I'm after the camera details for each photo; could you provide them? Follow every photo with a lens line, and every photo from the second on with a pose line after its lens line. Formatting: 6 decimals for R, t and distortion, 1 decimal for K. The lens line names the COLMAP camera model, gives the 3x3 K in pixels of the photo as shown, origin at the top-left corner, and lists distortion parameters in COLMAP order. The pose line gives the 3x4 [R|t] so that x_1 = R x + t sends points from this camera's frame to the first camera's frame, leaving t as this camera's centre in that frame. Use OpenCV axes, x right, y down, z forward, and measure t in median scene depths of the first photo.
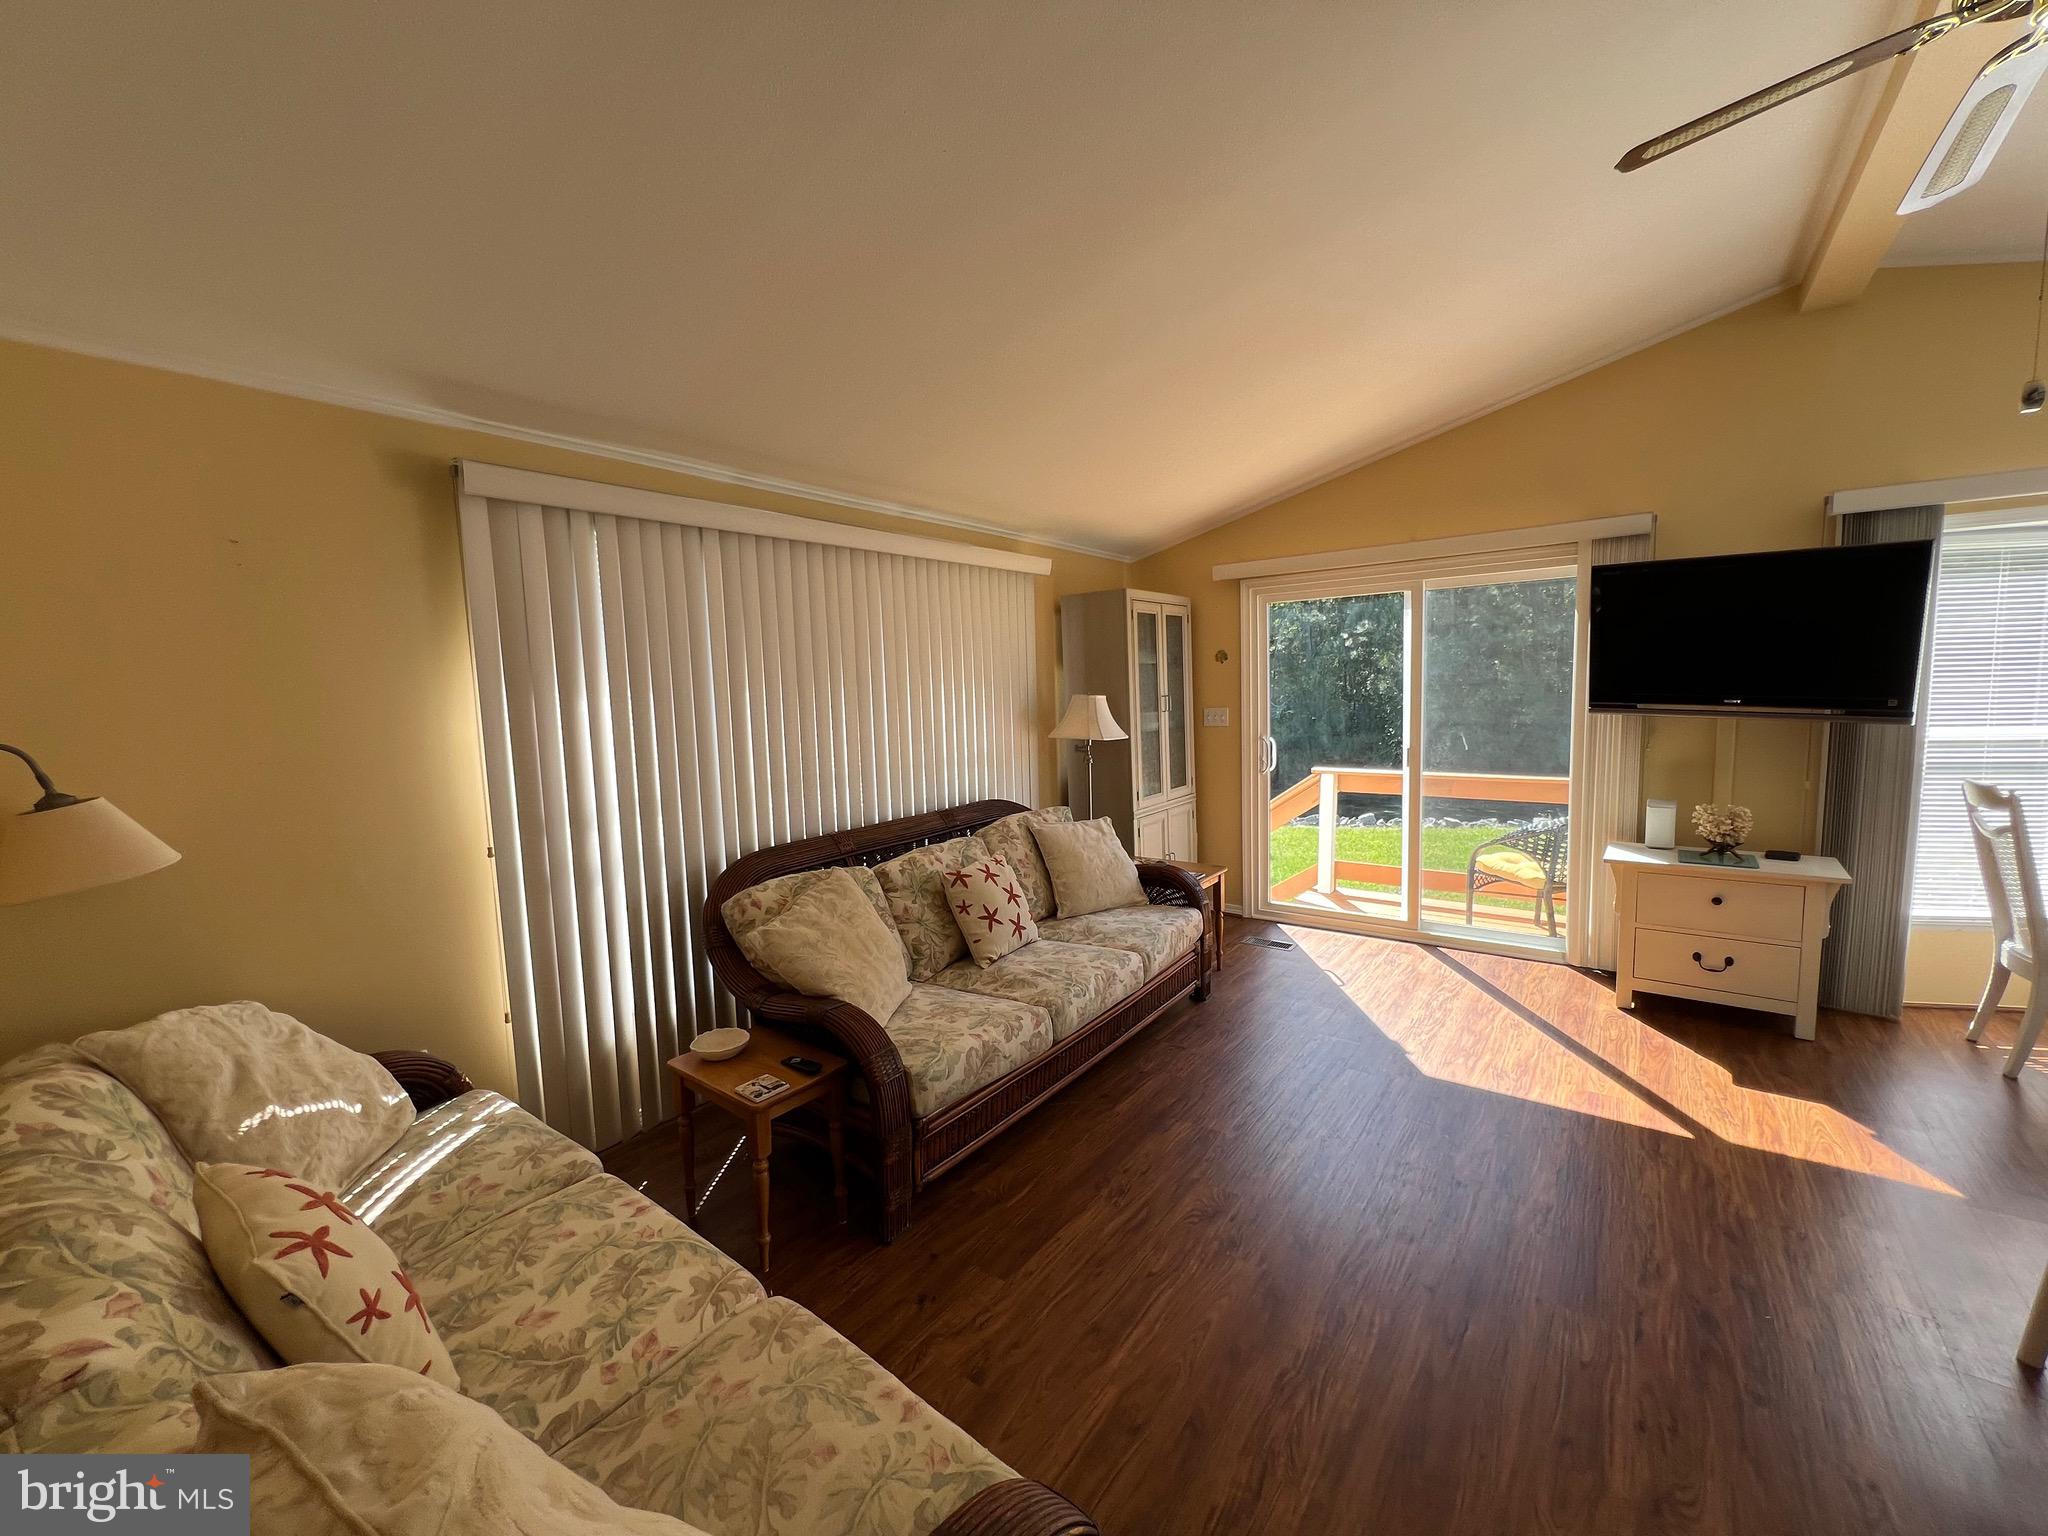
lens RADIAL K [[813.3, 0, 1018.0], [0, 813.3, 769.2], [0, 0, 1]] dist [-0.000612, -0.000652]
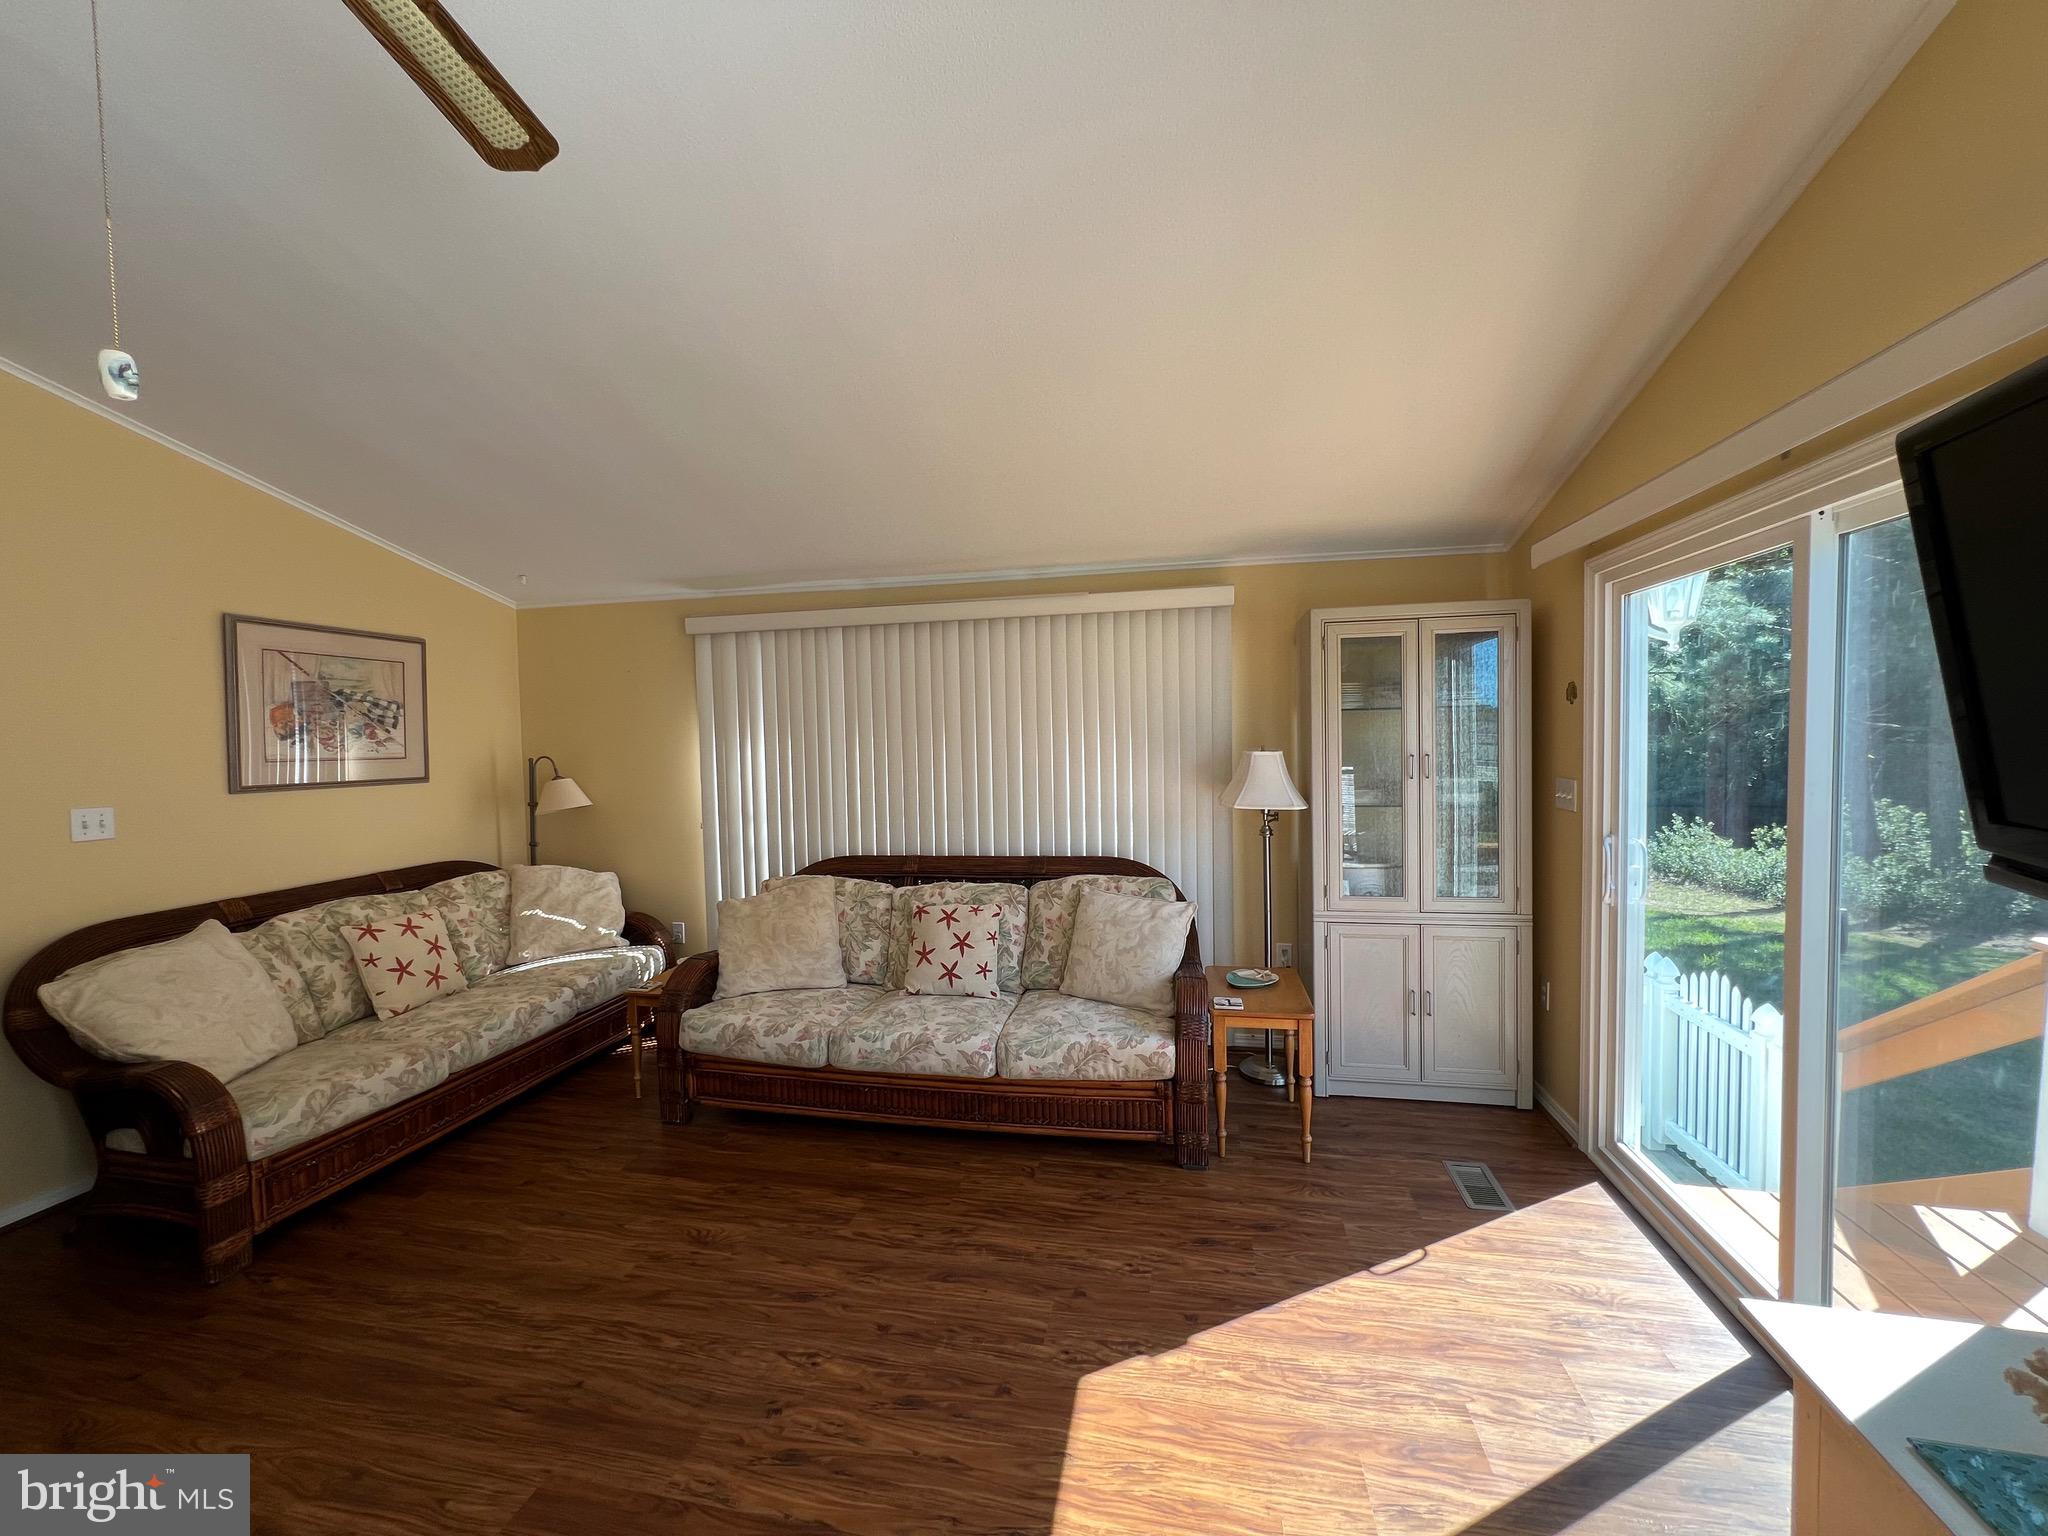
lens RADIAL K [[813.3, 0, 1020.5], [0, 813.3, 763.3], [0, 0, 1]] dist [-0.000612, -0.000652]
pose [[0.433559, 0.053813, -0.899517, 0.978035], [-0.087146, 0.996040, 0.017584, -0.101009], [0.896902, 0.070766, 0.436532, 0.622732]]
